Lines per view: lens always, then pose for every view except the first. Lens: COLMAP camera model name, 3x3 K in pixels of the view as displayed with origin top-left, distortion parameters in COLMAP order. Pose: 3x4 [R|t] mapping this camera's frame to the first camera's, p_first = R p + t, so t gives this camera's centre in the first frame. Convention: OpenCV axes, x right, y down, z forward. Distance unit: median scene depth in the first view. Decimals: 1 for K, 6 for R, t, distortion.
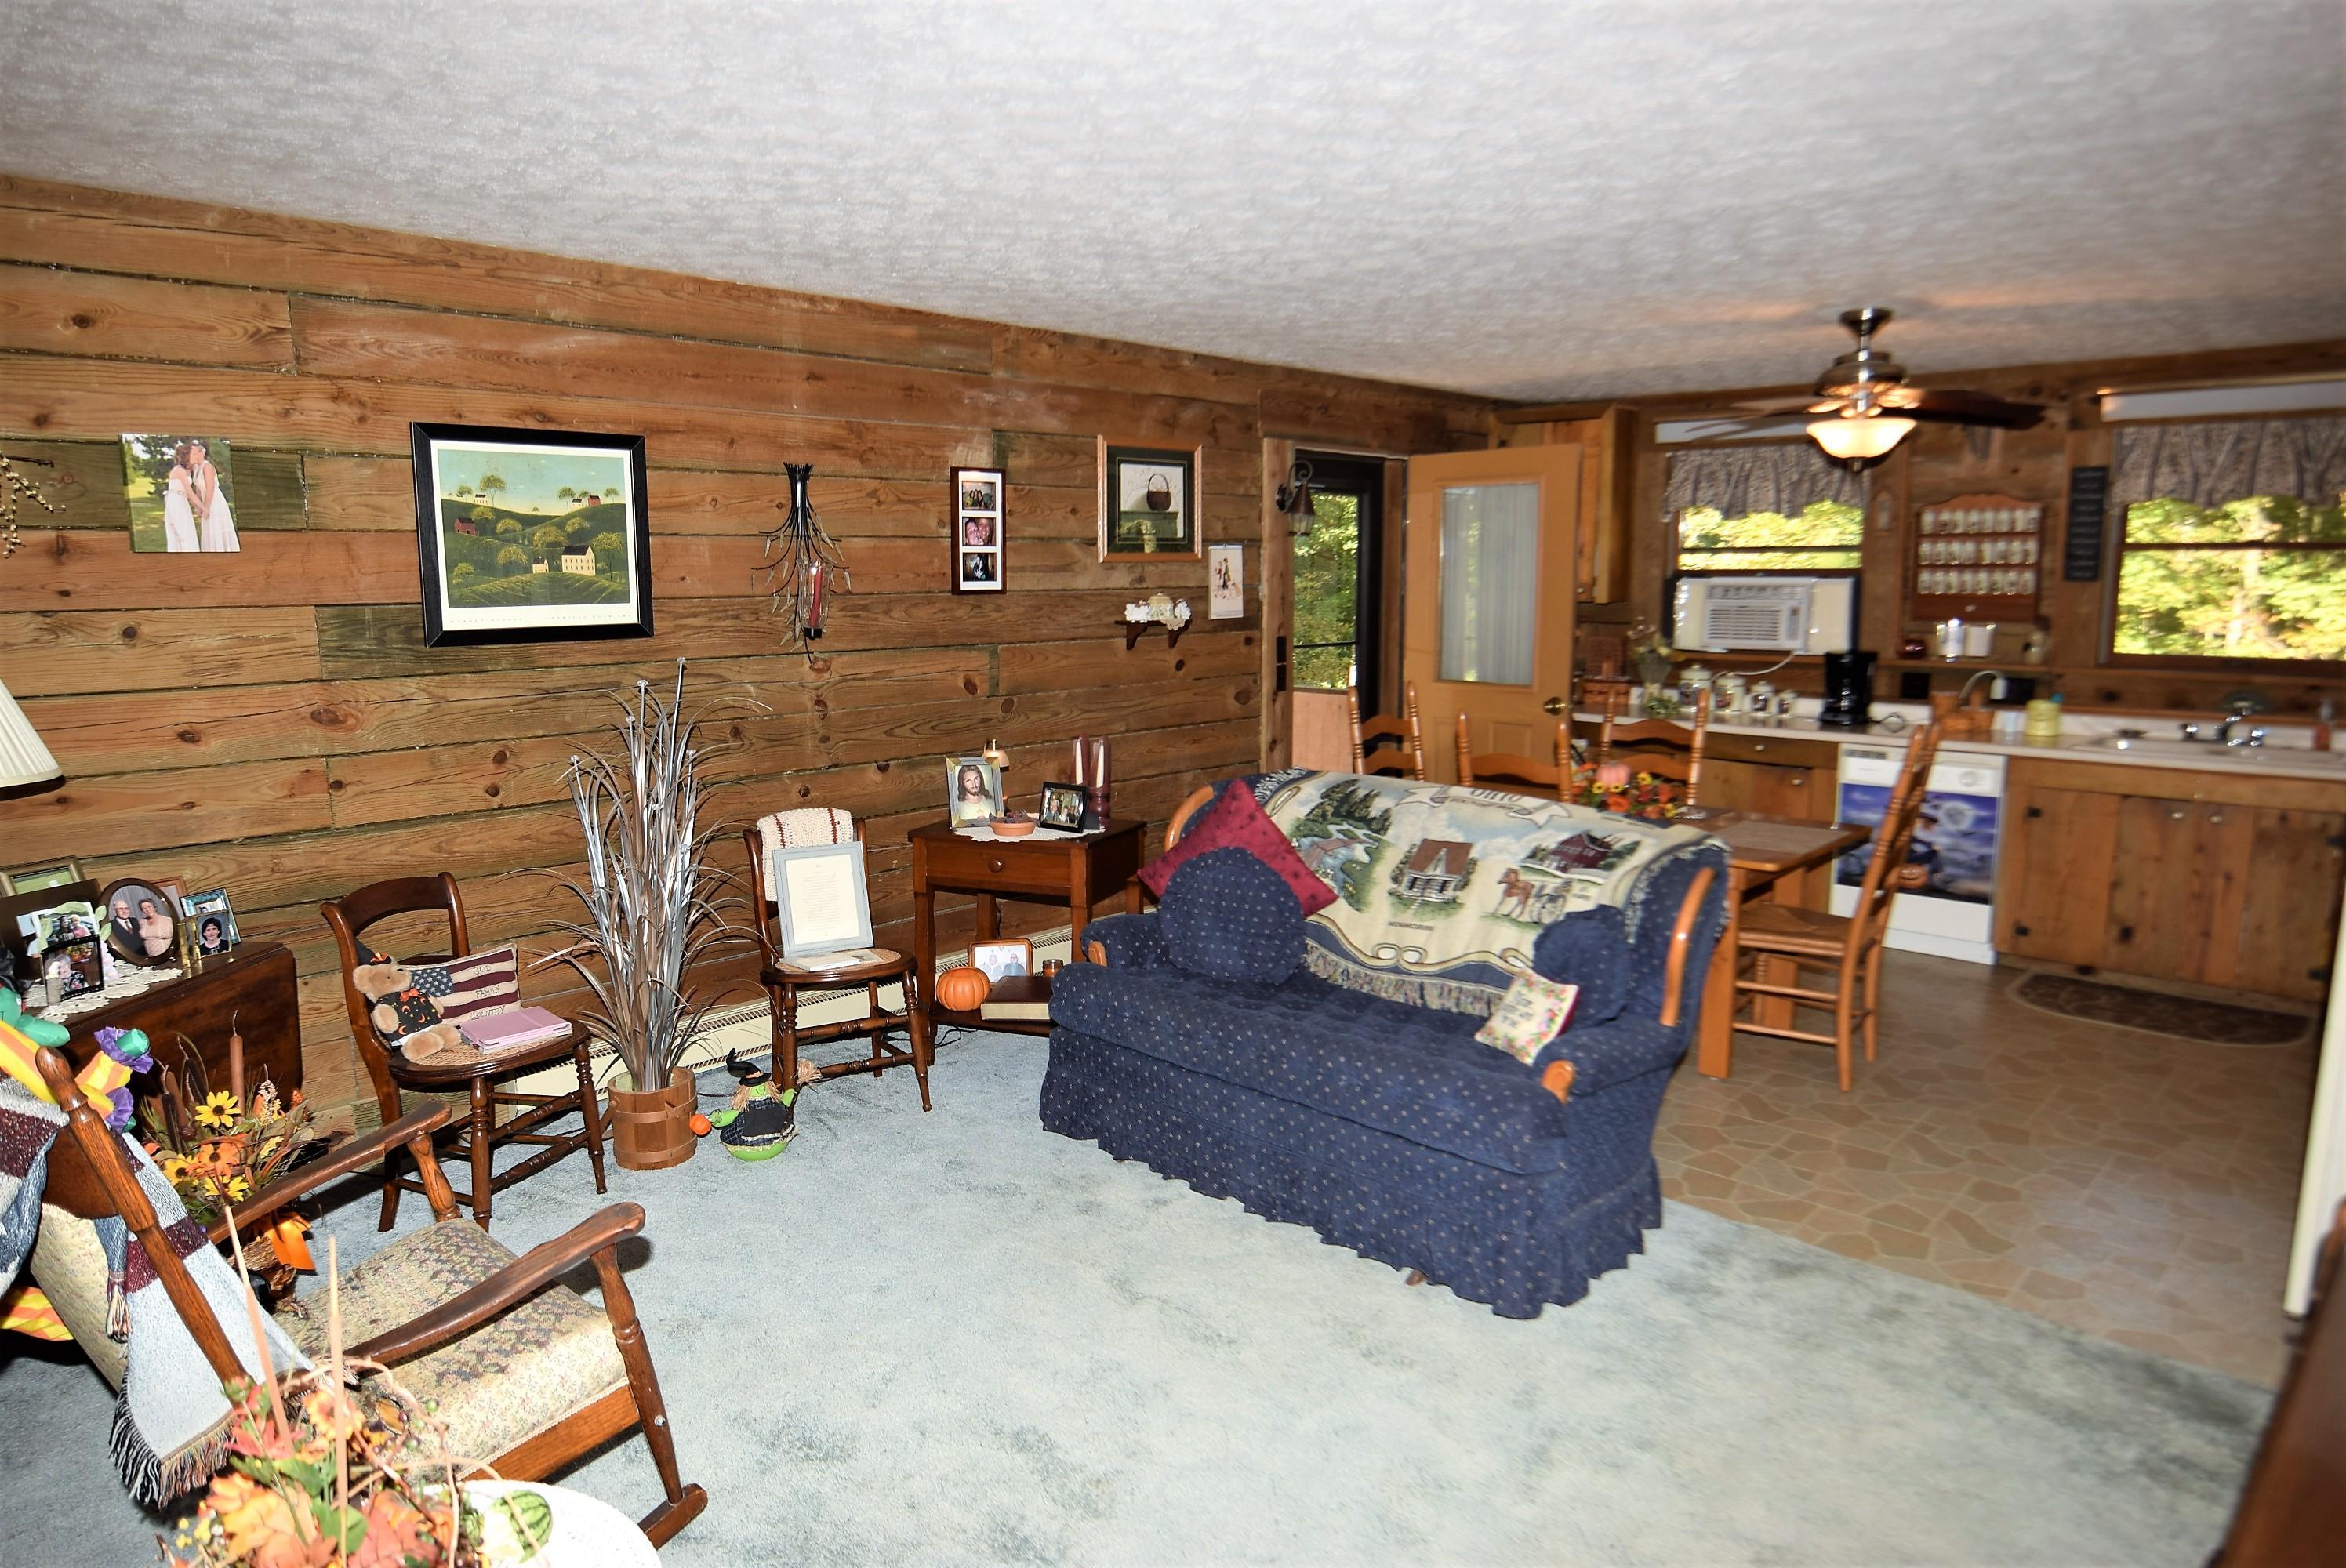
lens RADIAL K [[1463.0, 0, 1136.1], [0, 1463.0, 785.9], [0, 0, 1]] dist [-0.006906, -0.006232]
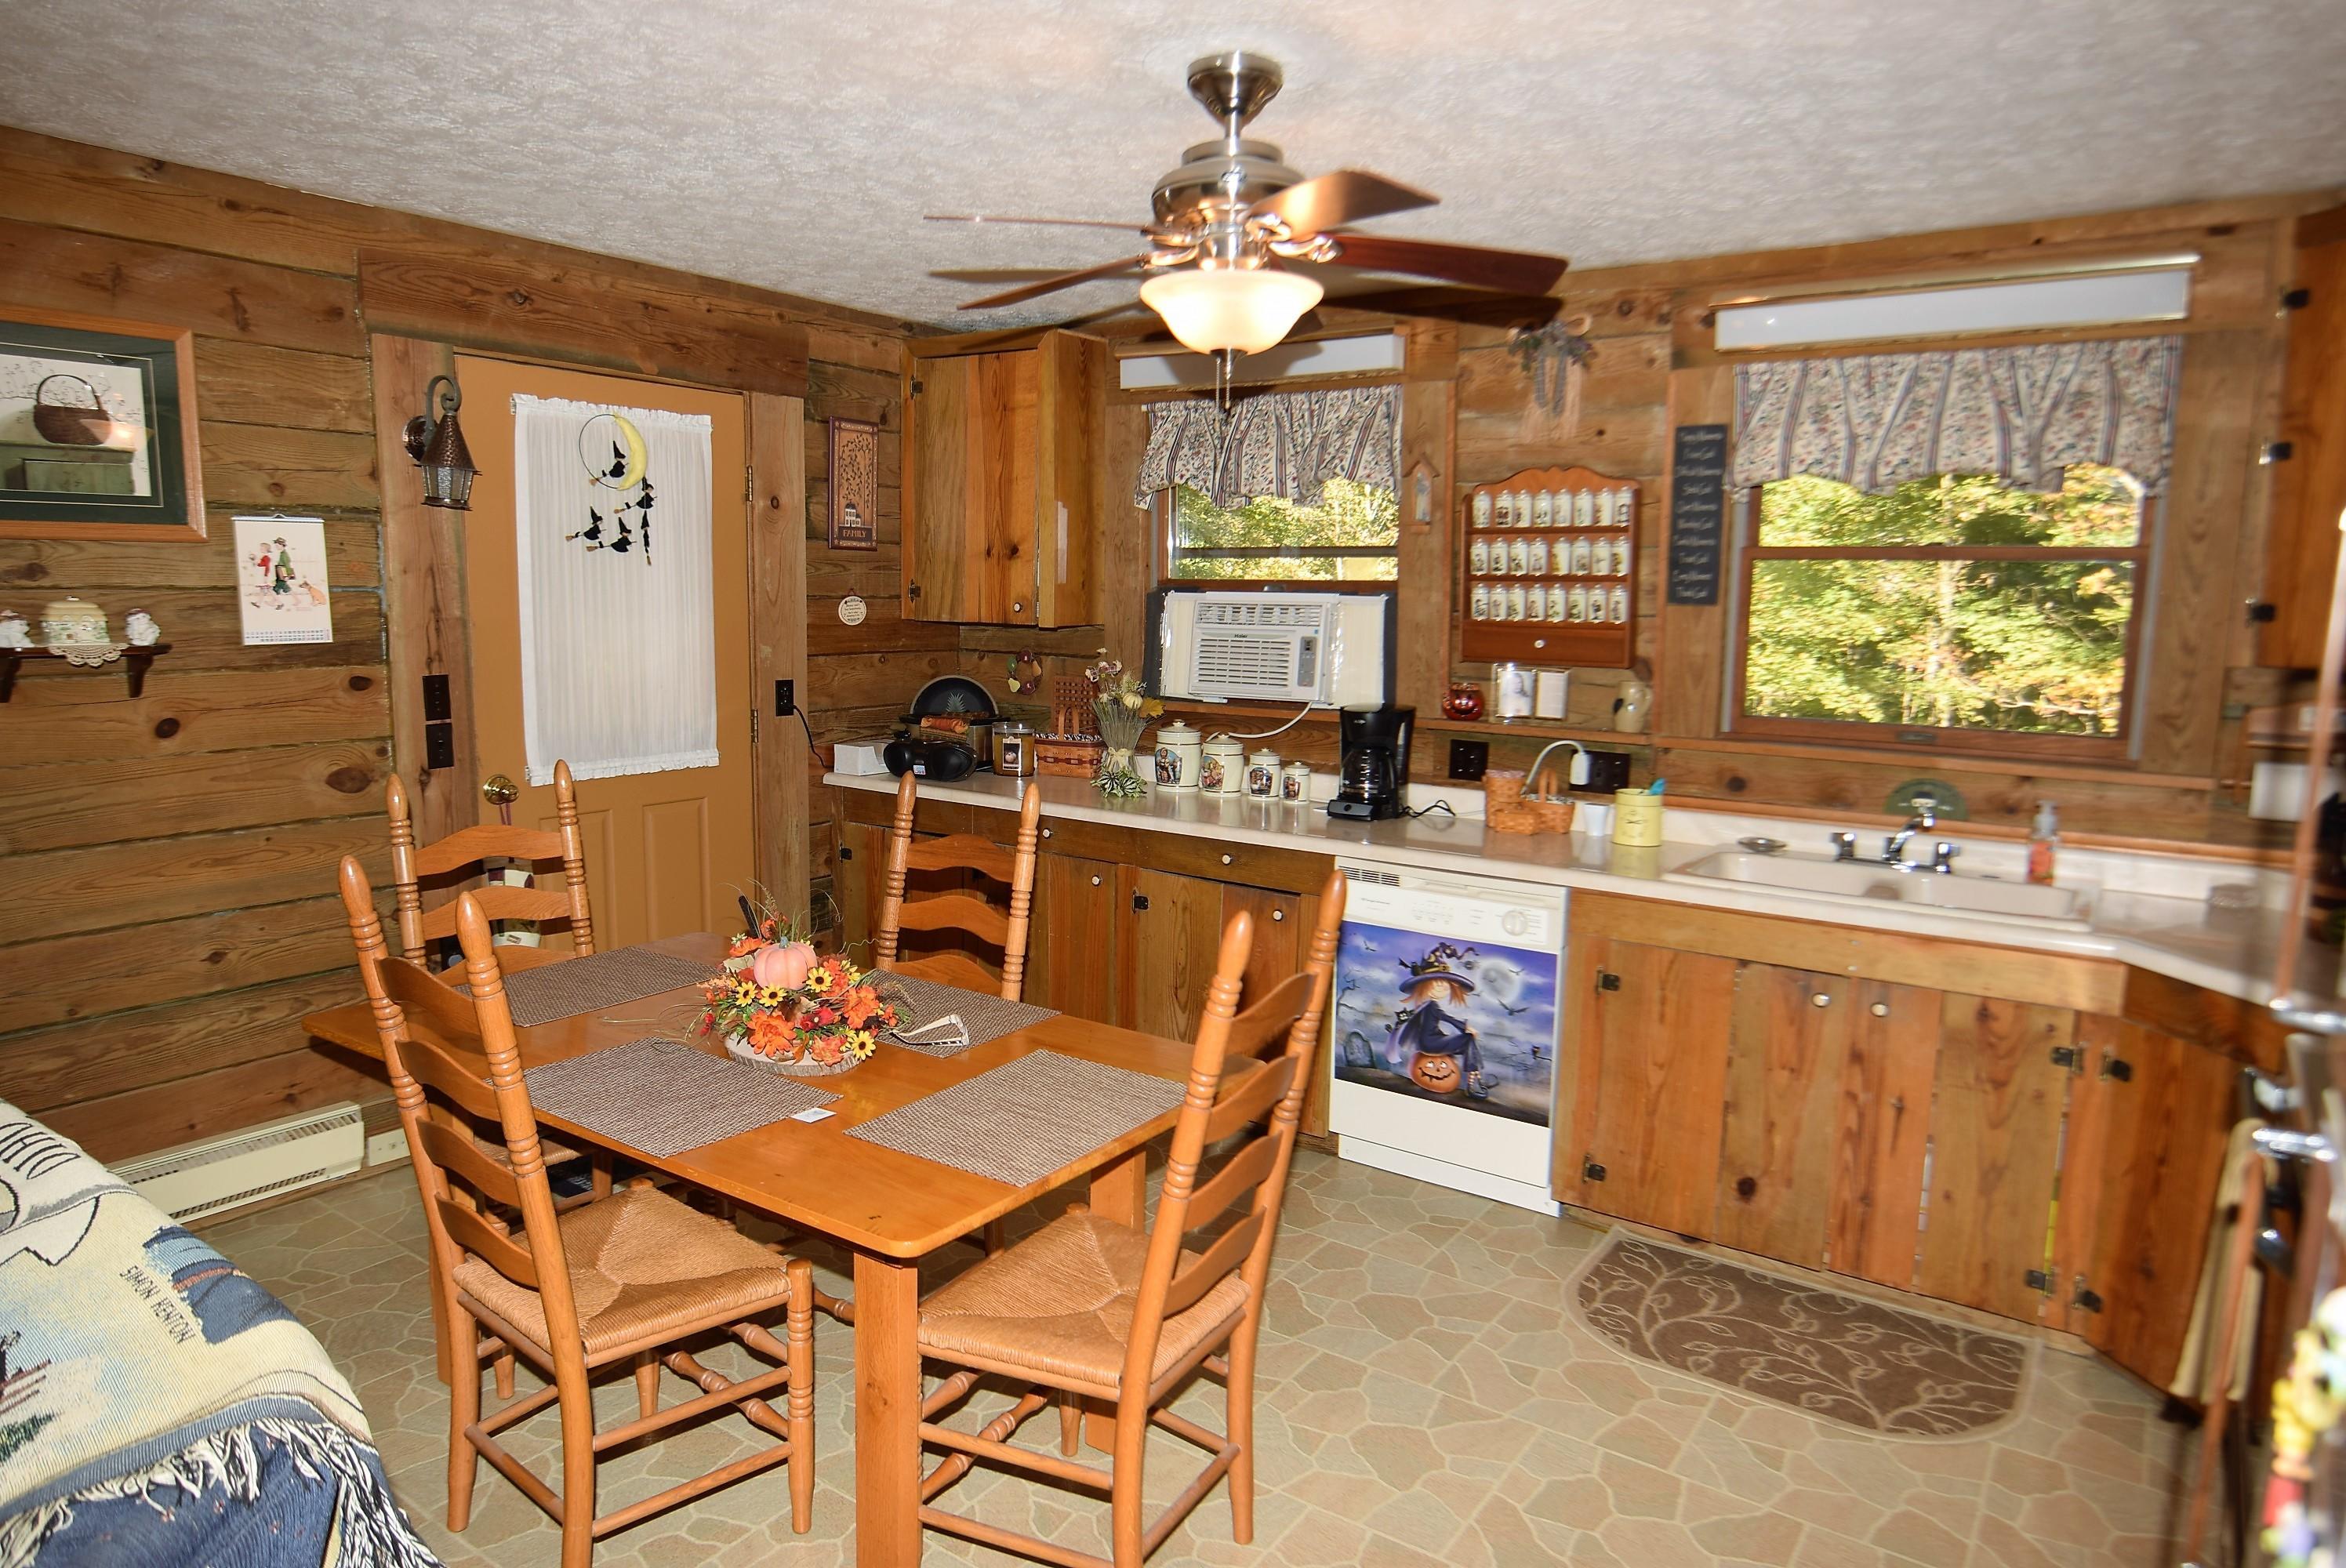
lens RADIAL K [[1463.0, 0, 1136.1], [0, 1463.0, 785.9], [0, 0, 1]] dist [-0.006906, -0.006232]
pose [[0.989423, 0.000306, 0.145057, 0.305880], [0.001486, 0.999924, -0.012247, -0.051913], [-0.145050, 0.012333, 0.989347, 0.390835]]
